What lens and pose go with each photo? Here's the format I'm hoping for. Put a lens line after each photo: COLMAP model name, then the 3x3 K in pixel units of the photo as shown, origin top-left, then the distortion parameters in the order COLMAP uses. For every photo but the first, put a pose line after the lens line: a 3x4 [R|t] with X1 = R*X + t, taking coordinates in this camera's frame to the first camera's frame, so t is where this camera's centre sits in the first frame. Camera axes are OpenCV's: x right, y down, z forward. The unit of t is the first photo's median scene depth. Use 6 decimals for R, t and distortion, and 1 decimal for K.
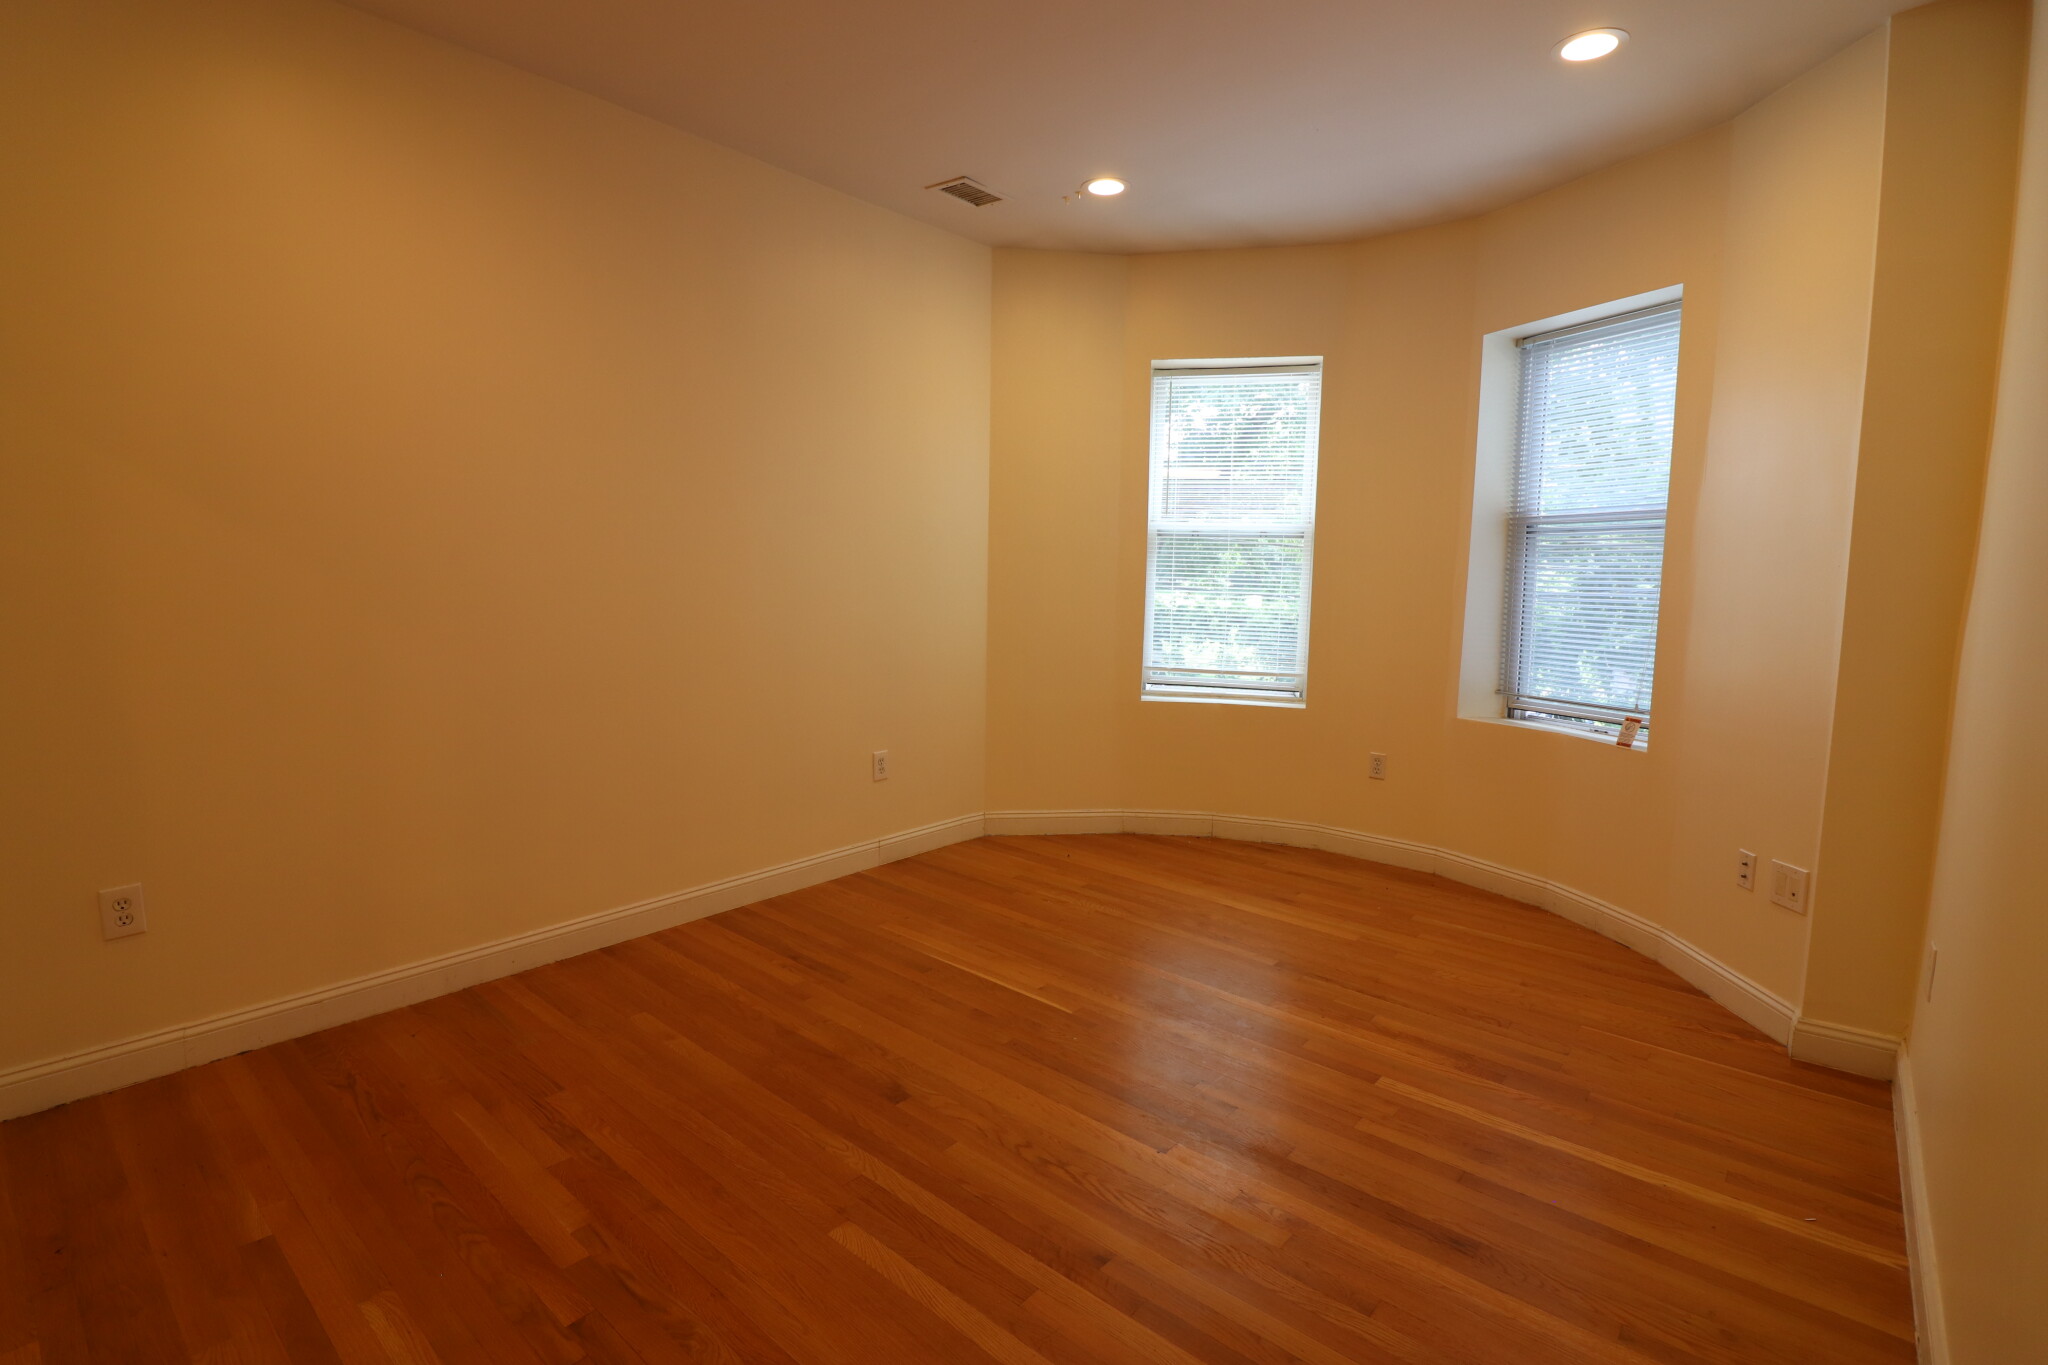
lens RADIAL K [[966.5, 0, 1014.2], [0, 966.5, 662.8], [0, 0, 1]] dist [0.000530, -0.014180]
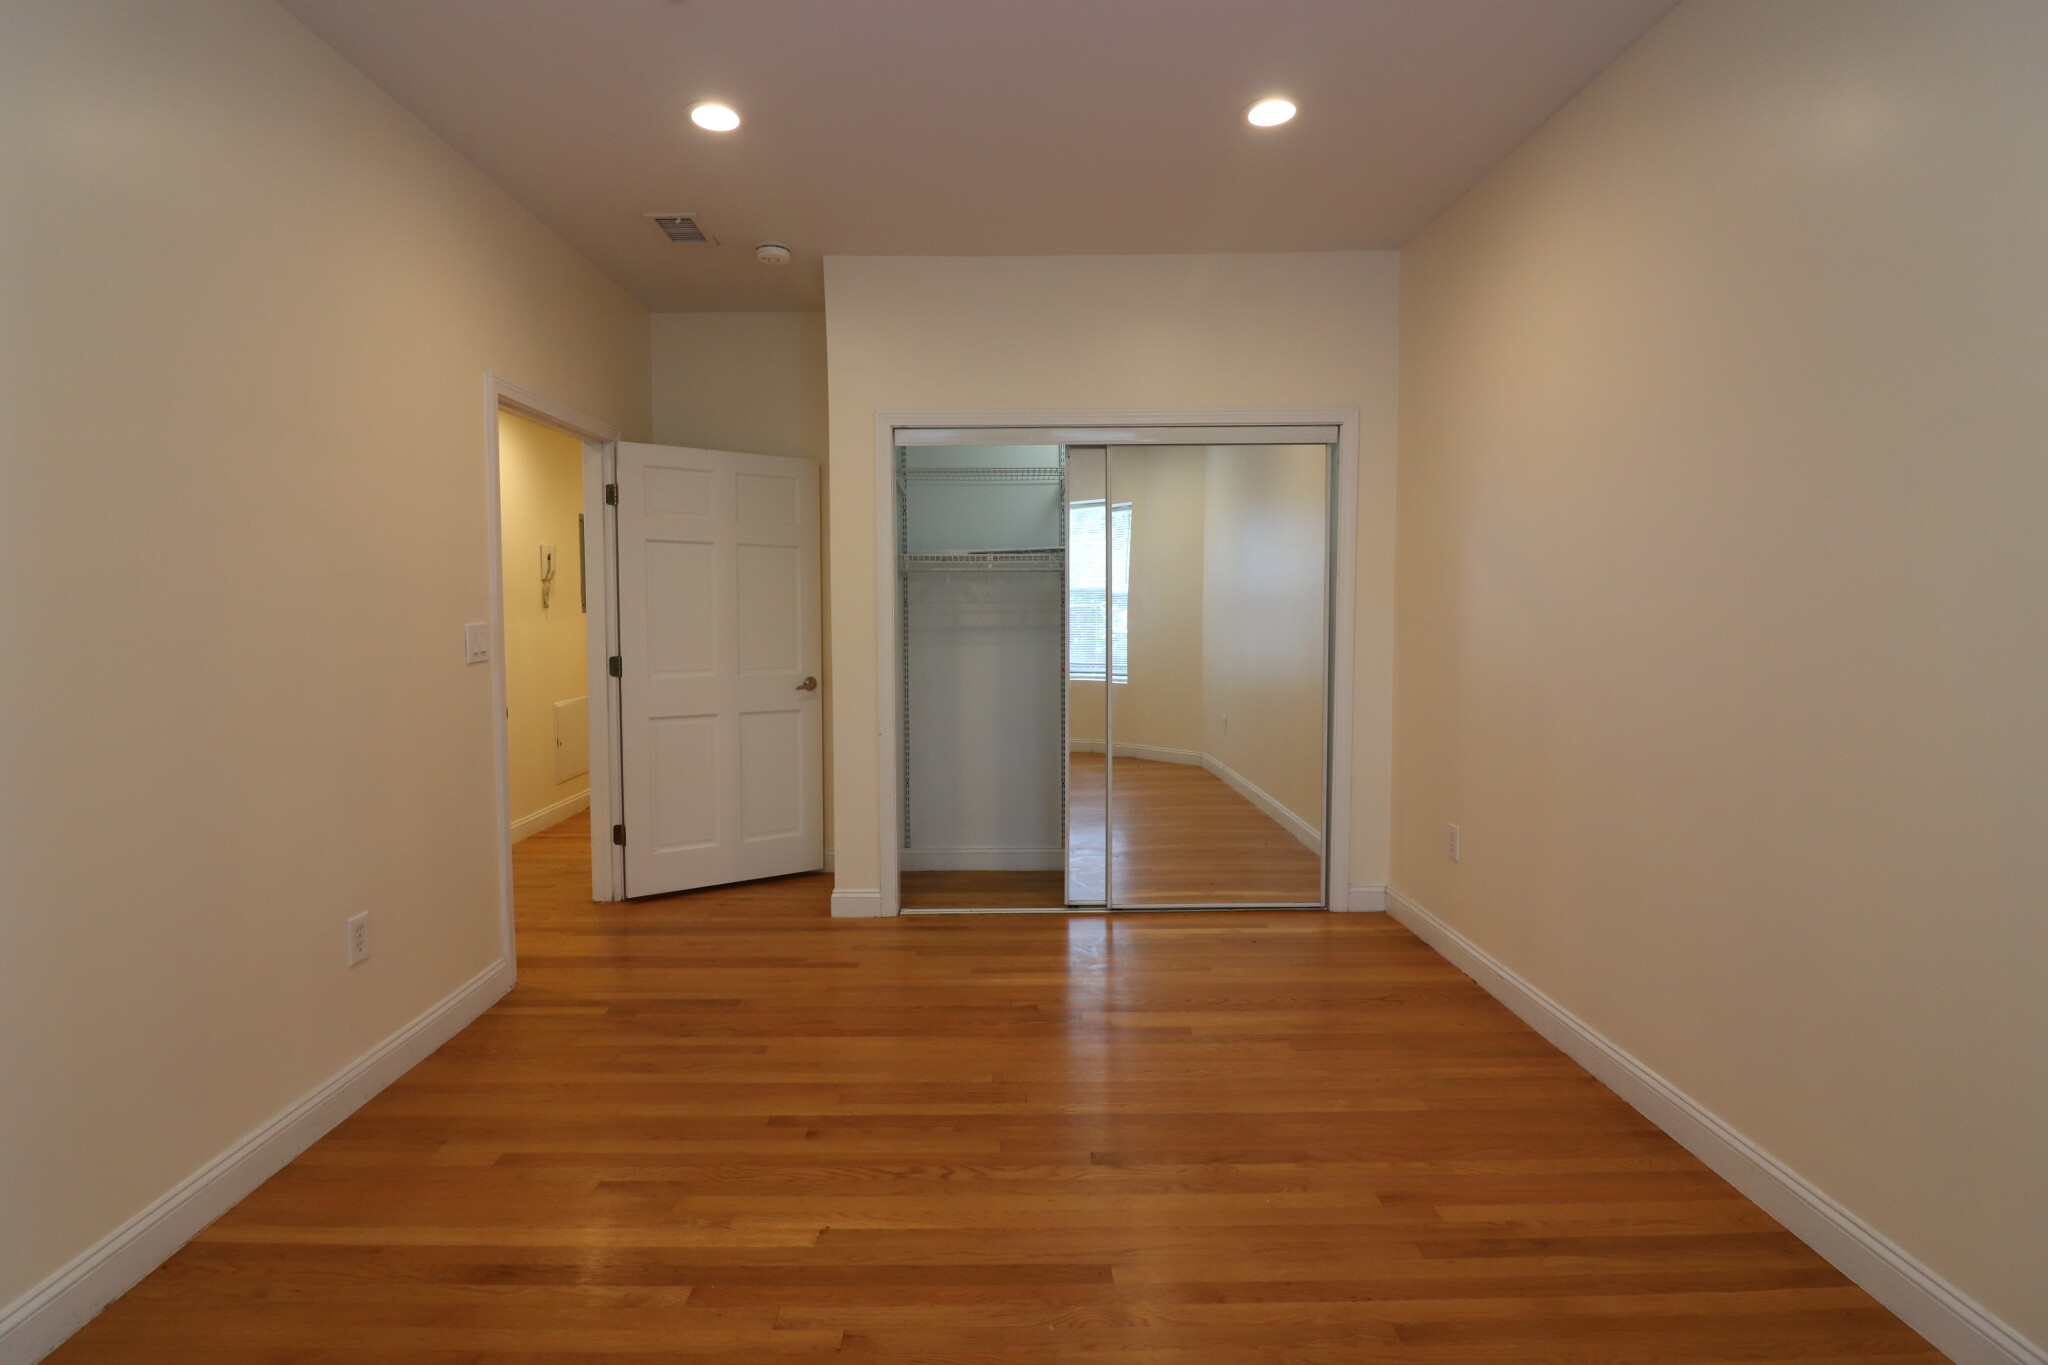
lens RADIAL K [[966.5, 0, 1014.2], [0, 966.5, 662.8], [0, 0, 1]] dist [0.000530, -0.014180]
pose [[-0.746861, 0.019473, -0.664695, 0.503237], [-0.077066, 0.990301, 0.115604, -0.124406], [0.660500, 0.137565, -0.738116, 1.397892]]
